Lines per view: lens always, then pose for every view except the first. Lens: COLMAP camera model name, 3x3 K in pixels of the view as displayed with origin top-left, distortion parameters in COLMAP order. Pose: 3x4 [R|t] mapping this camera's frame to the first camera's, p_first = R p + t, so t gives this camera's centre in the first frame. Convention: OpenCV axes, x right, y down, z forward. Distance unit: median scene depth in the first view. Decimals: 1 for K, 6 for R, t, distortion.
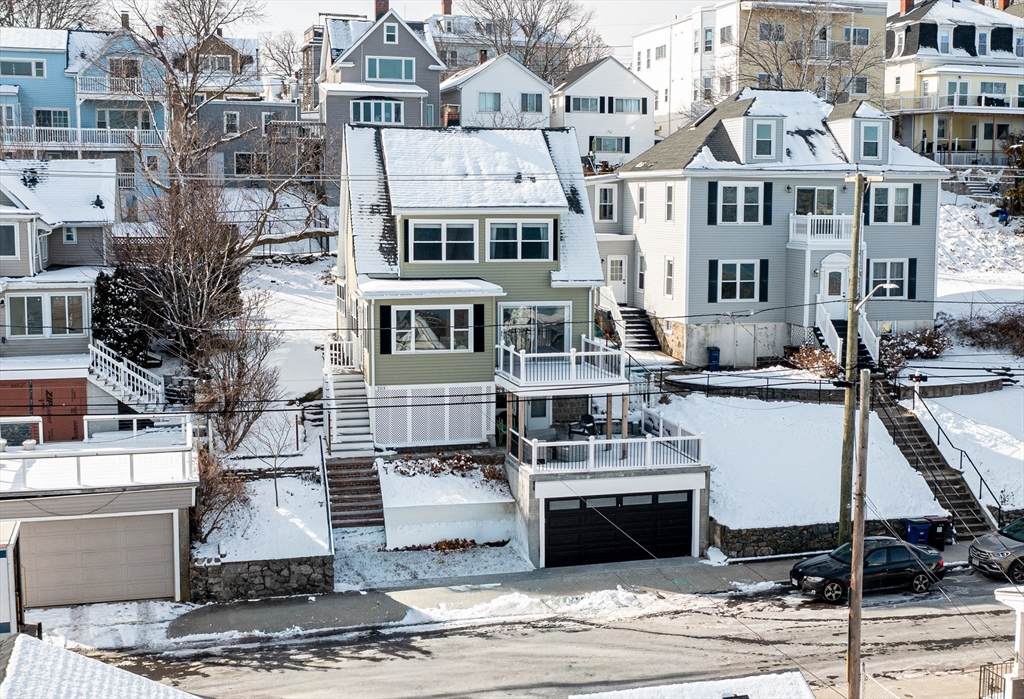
lens RADIAL K [[1314.4, 0, 575.7], [0, 1314.4, 353.7], [0, 0, 1]] dist [-0.000850, 0.001236]
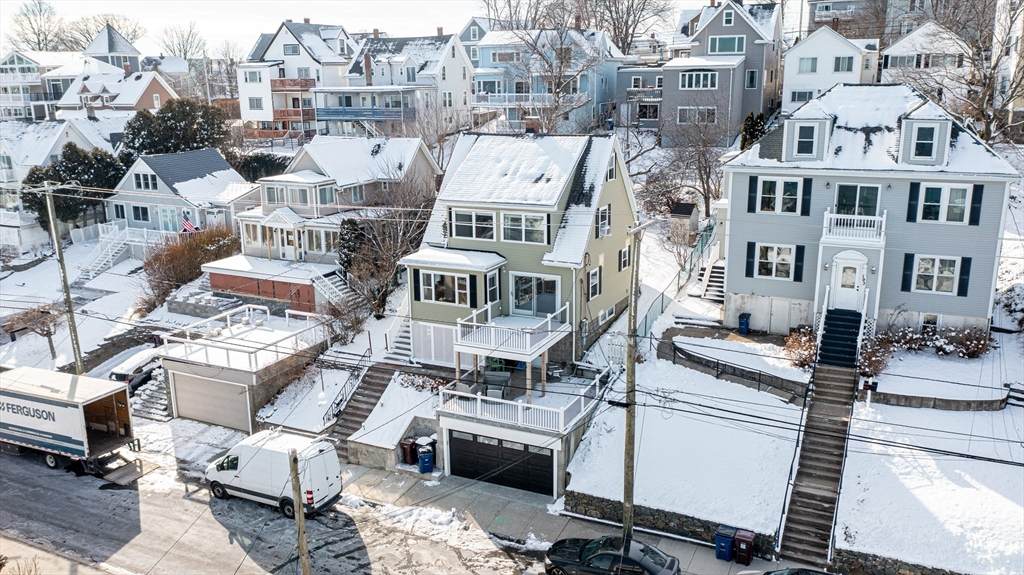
lens RADIAL K [[807.7, 0, 512.0], [0, 807.7, 287.5], [0, 0, 1]] dist [-0.006586, 0.000578]
pose [[0.745706, 0.151246, -0.648881, 0.430080], [-0.061470, 0.985358, 0.159031, -0.136195], [0.663433, -0.078704, 0.744085, 0.321965]]
